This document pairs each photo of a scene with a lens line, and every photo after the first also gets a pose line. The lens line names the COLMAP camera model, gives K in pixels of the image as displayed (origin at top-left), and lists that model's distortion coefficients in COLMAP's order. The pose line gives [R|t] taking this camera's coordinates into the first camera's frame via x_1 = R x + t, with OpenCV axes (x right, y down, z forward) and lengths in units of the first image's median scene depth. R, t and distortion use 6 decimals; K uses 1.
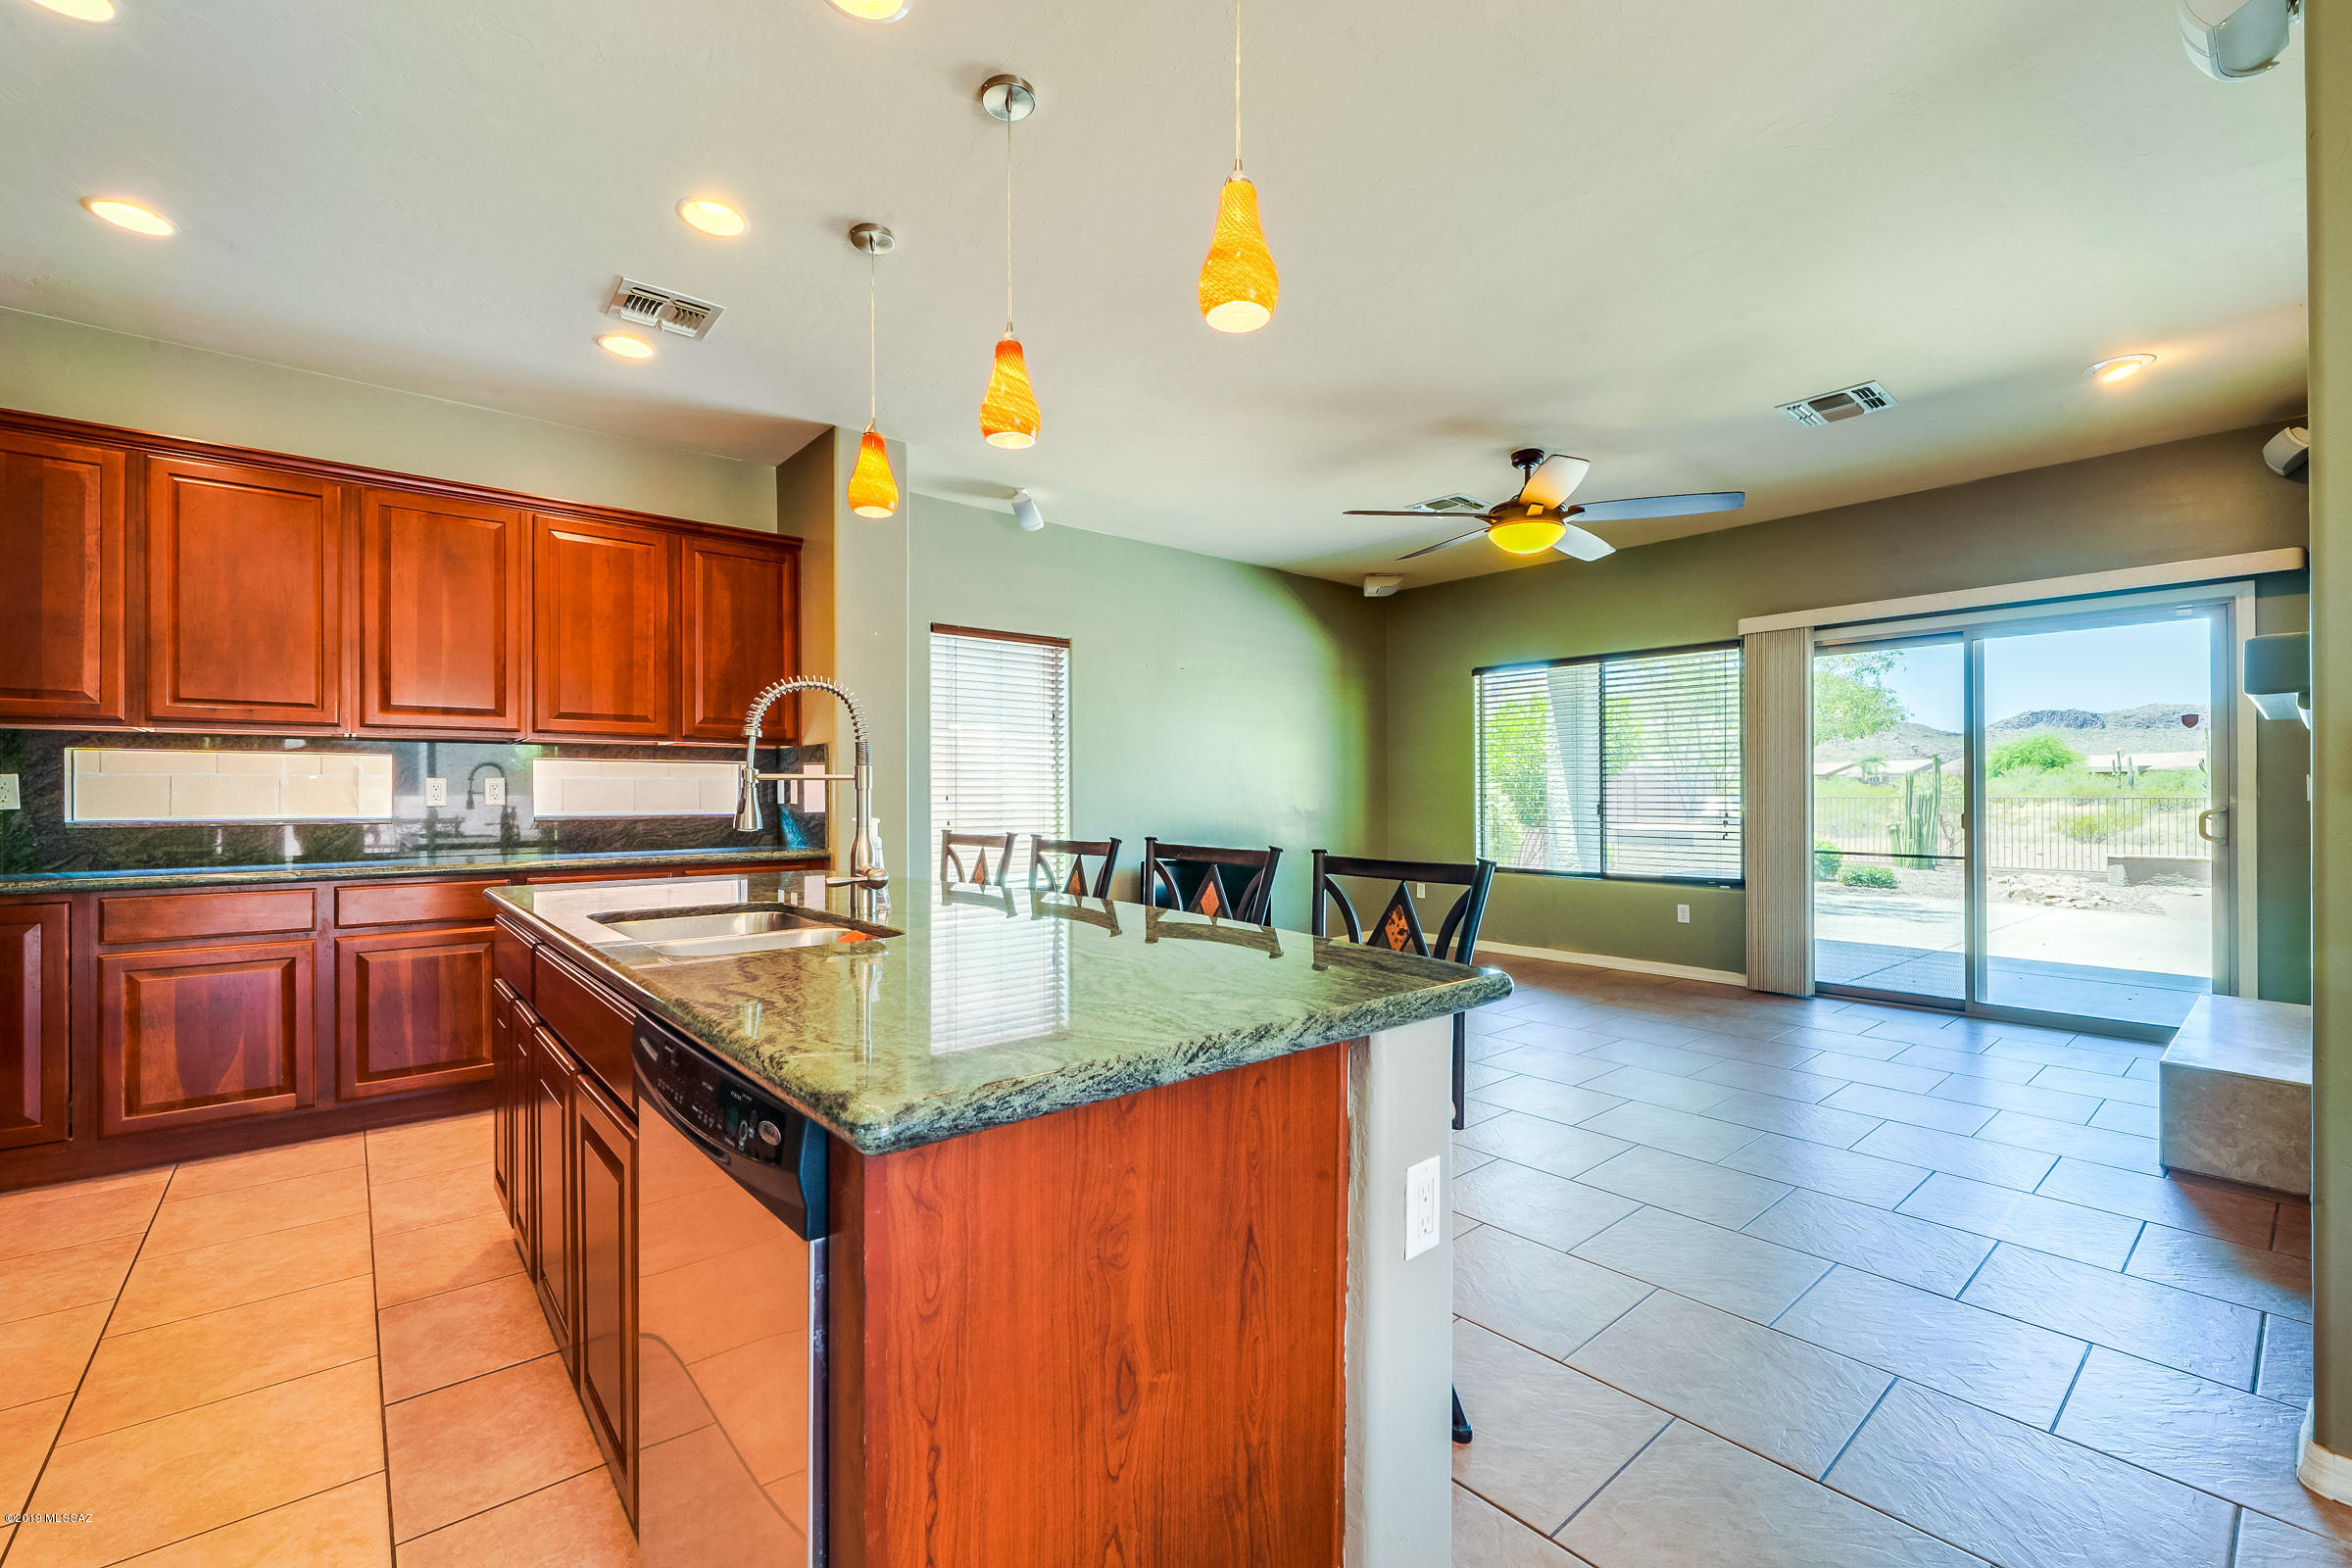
lens RADIAL K [[978.5, 0, 1168.1], [0, 978.5, 793.8], [0, 0, 1]] dist [-0.001442, -0.000178]
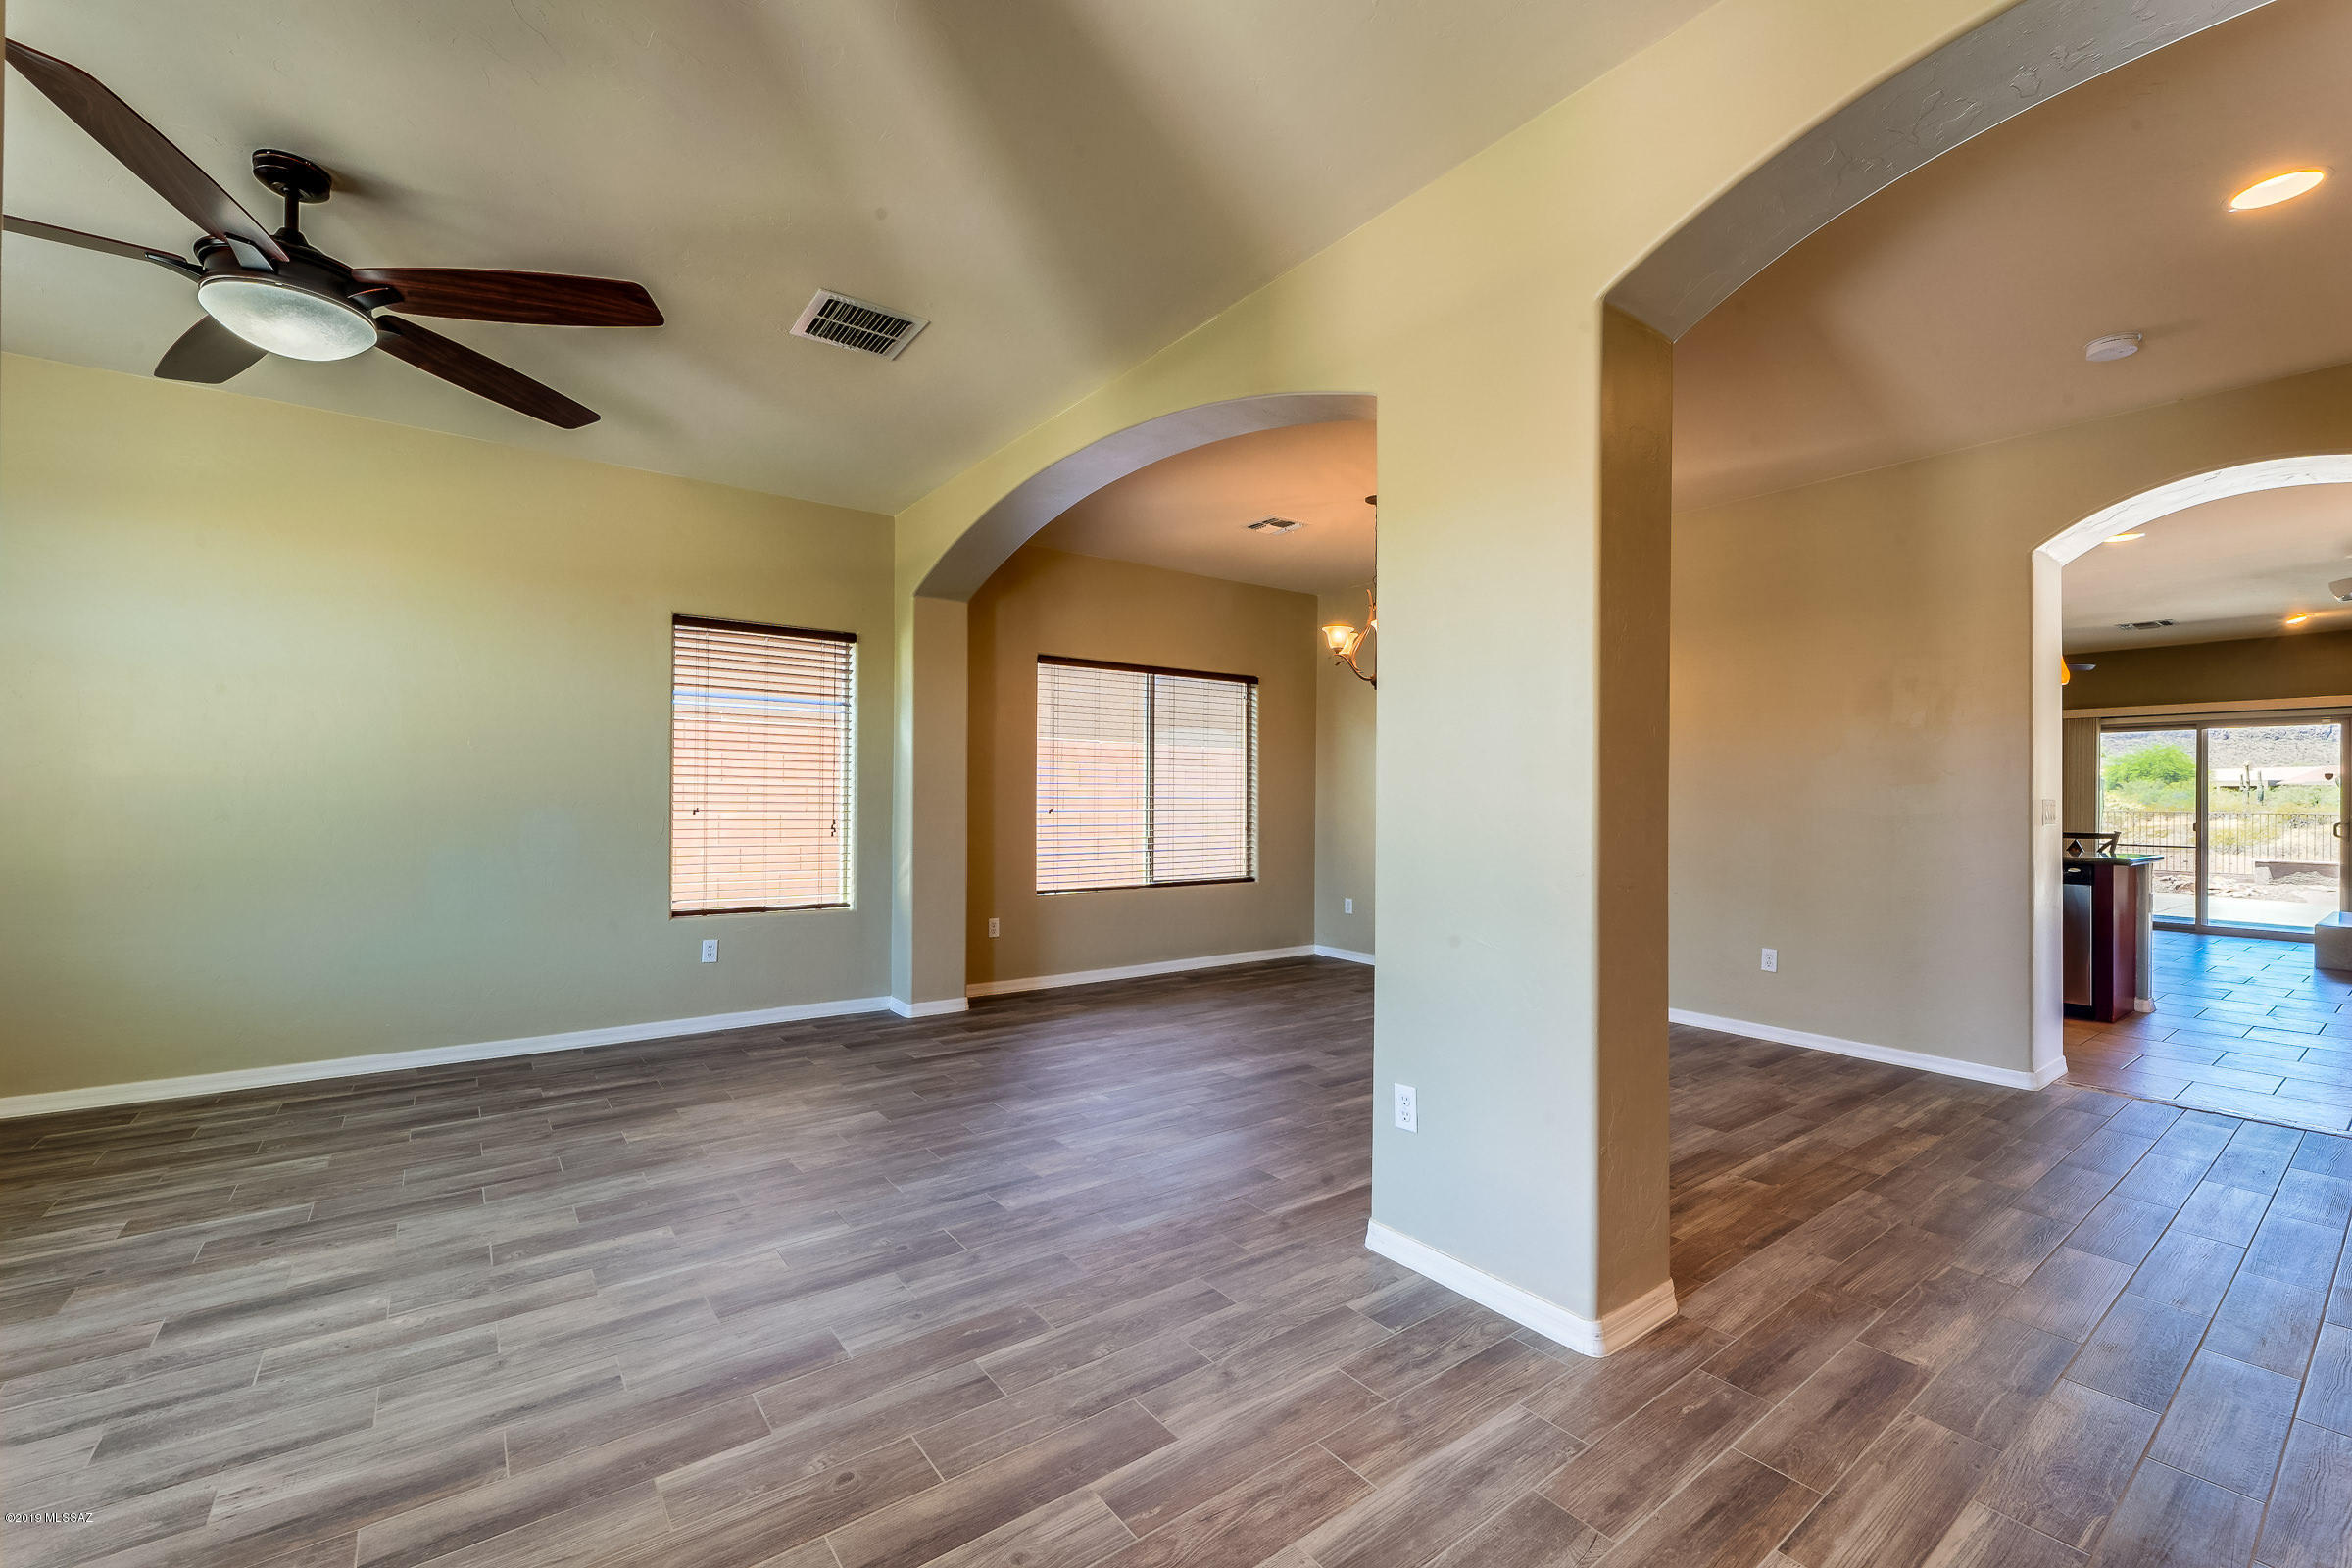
lens RADIAL K [[968.9, 0, 1161.4], [0, 968.9, 793.9], [0, 0, 1]] dist [0.000808, -0.000173]
pose [[0.997603, 0.011542, -0.068225, -1.318163], [-0.011692, 0.999930, -0.001795, -0.010741], [0.068199, 0.002588, 0.997668, -1.252503]]
